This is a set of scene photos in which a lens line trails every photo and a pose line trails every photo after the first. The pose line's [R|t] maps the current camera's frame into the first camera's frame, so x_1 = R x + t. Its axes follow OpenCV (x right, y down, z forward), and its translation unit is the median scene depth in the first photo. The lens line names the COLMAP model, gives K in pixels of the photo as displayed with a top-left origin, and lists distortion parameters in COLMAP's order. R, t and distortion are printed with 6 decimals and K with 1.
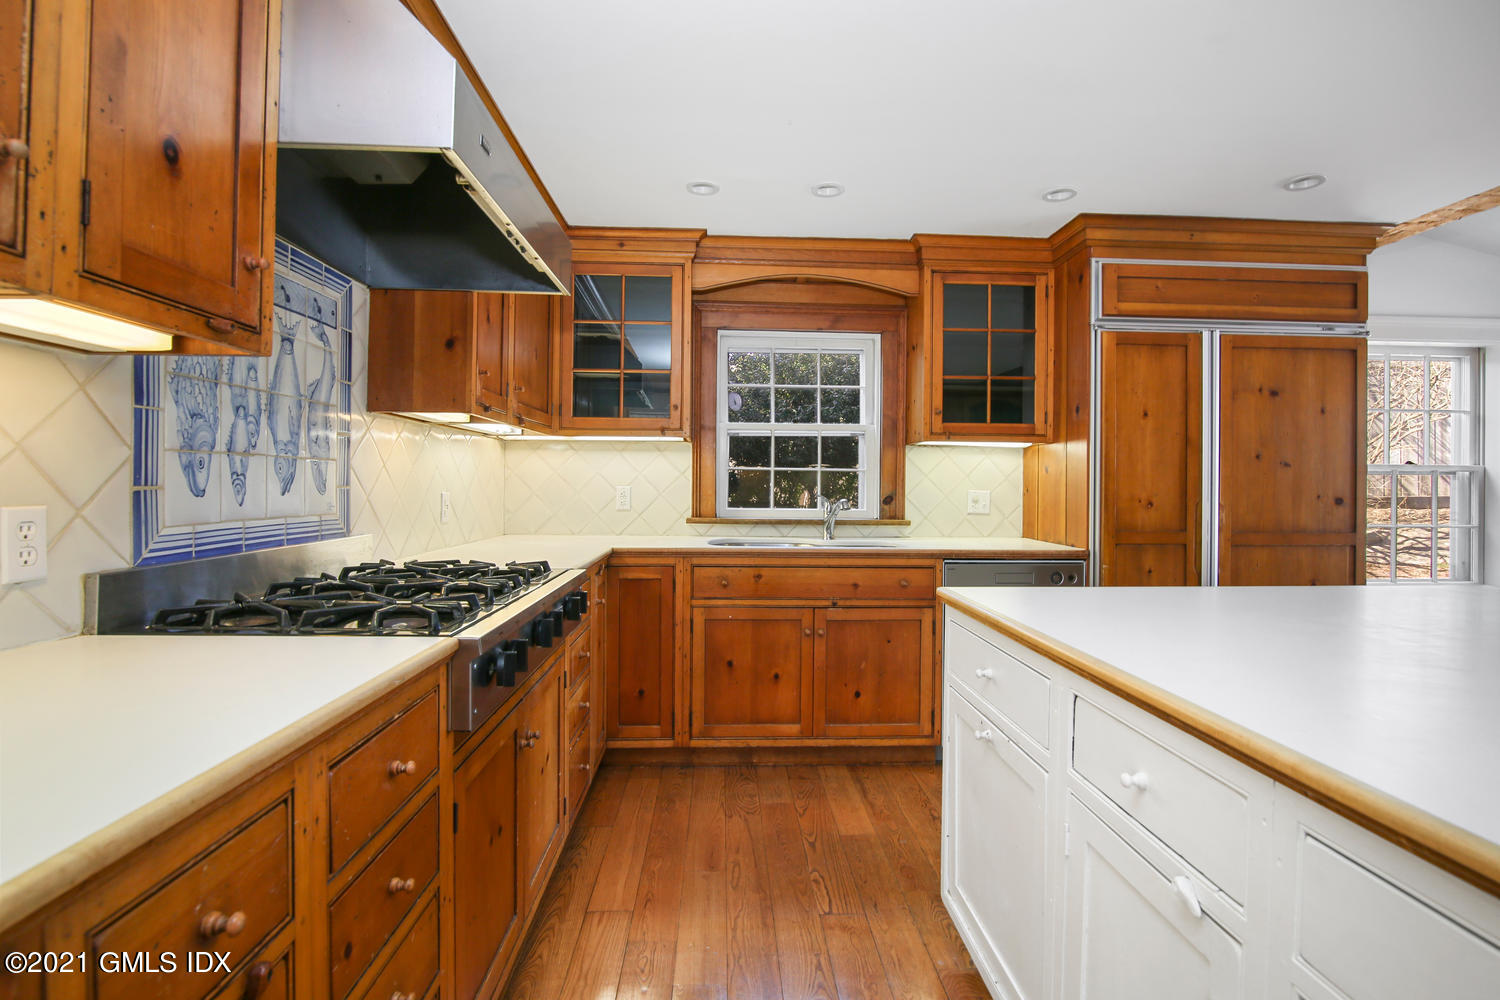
lens RADIAL K [[685.2, 0, 747.6], [0, 685.2, 485.0], [0, 0, 1]] dist [-0.019821, 0.001519]
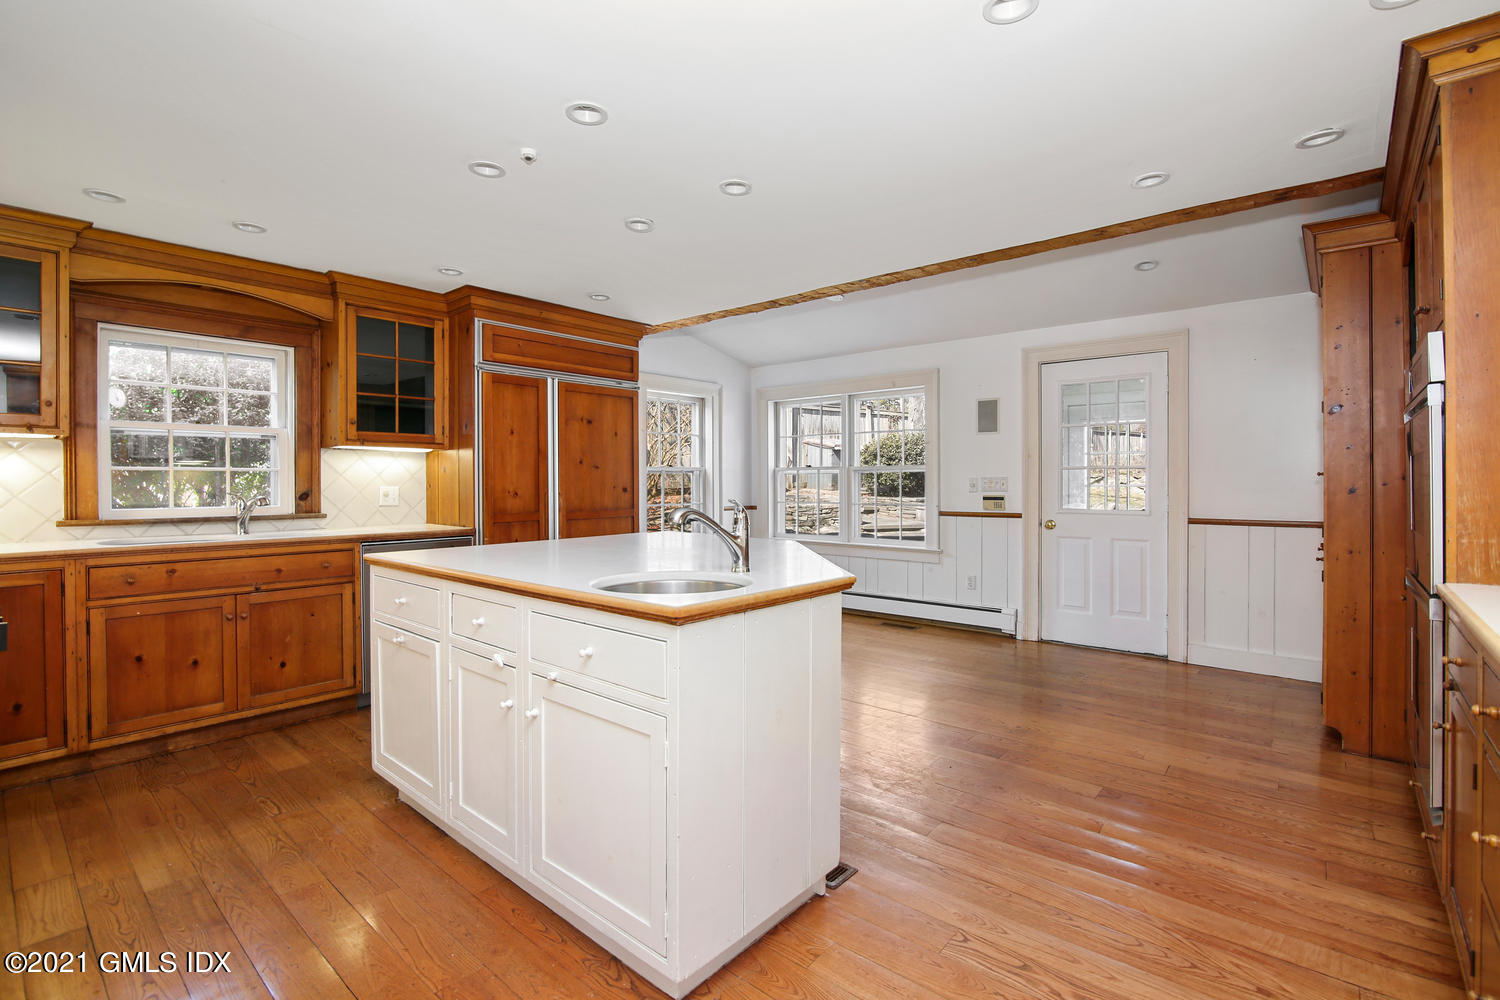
lens RADIAL K [[685.2, 0, 747.0], [0, 685.2, 485.2], [0, 0, 1]] dist [-0.019821, 0.001519]
pose [[0.684033, -0.014654, 0.729303, -0.133078], [0.009850, 0.999893, 0.010852, -0.002061], [-0.729384, -0.000240, 0.684104, -0.353844]]
